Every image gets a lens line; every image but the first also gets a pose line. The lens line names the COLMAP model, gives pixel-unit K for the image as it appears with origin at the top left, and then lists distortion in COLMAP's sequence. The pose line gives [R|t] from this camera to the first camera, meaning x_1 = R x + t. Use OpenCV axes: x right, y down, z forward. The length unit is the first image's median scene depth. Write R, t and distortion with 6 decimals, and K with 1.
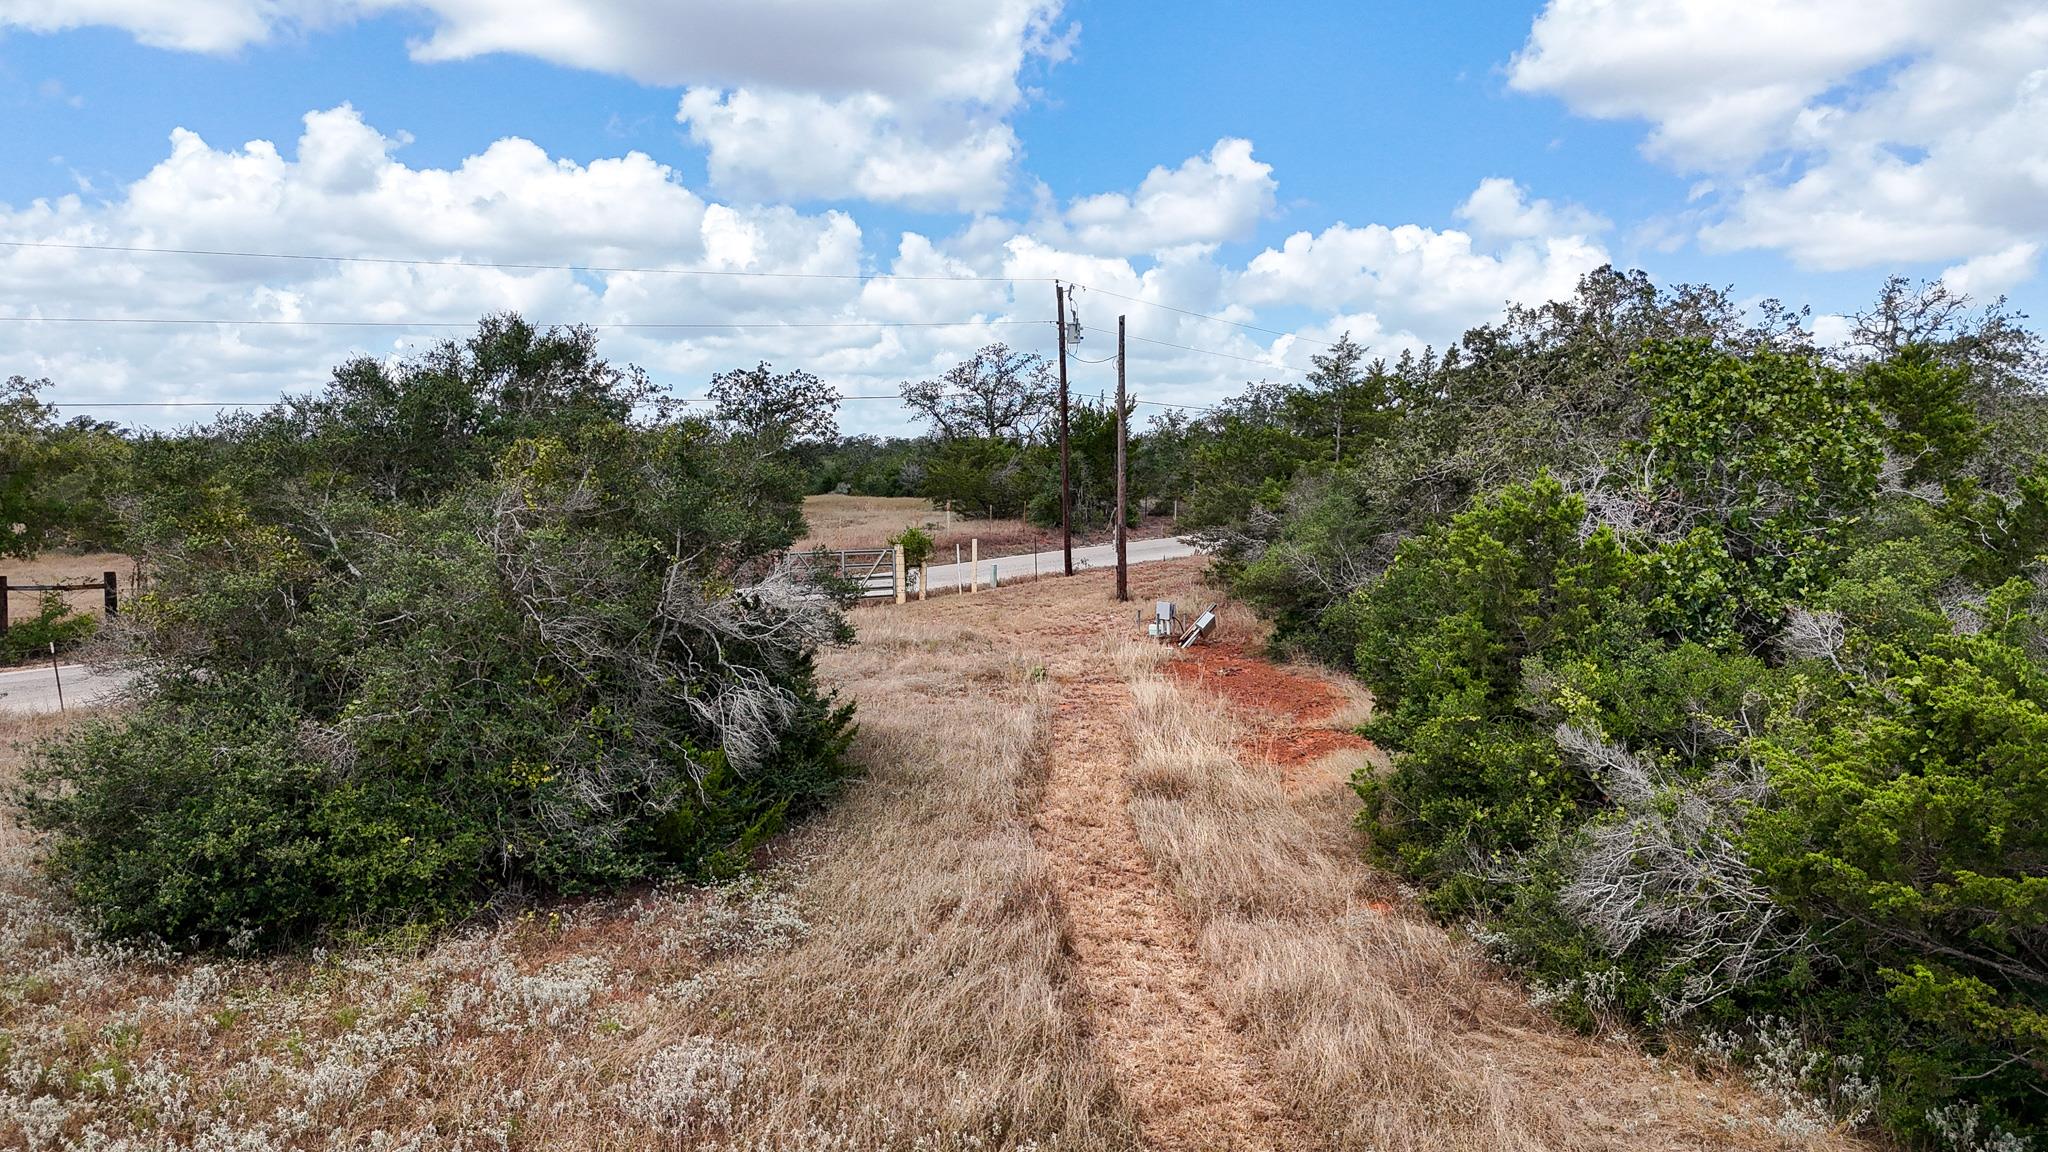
lens RADIAL K [[1532.0, 0, 1038.3], [0, 1532.0, 576.4], [0, 0, 1]] dist [0.112604, -0.134012]
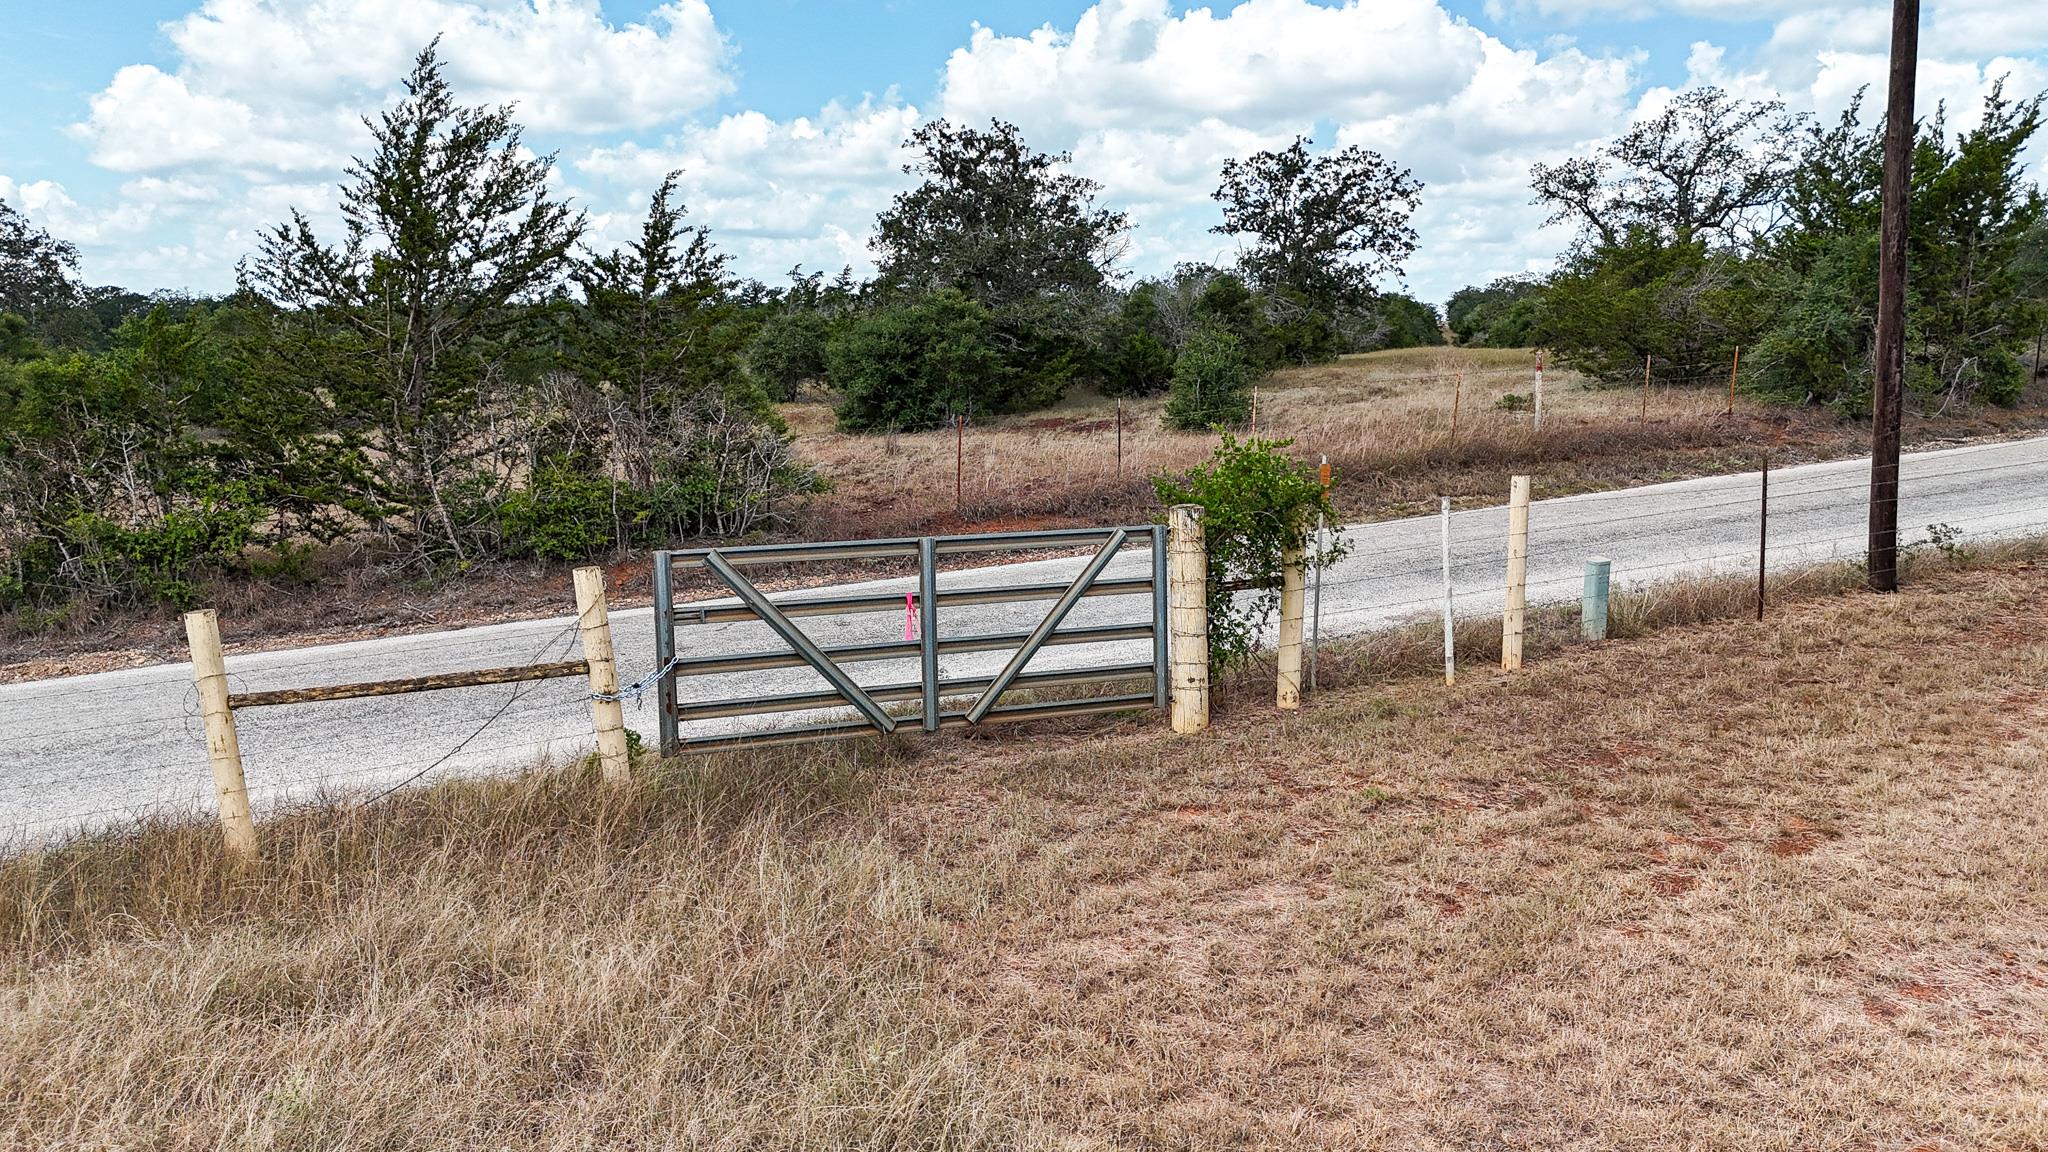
lens RADIAL K [[1532.0, 0, 1038.3], [0, 1532.0, 576.4], [0, 0, 1]] dist [0.112604, -0.134012]
pose [[0.909863, 0.052558, -0.411566, -0.002202], [-0.015324, 0.995524, 0.093253, -0.014019], [0.414625, -0.078541, 0.906596, 0.323561]]
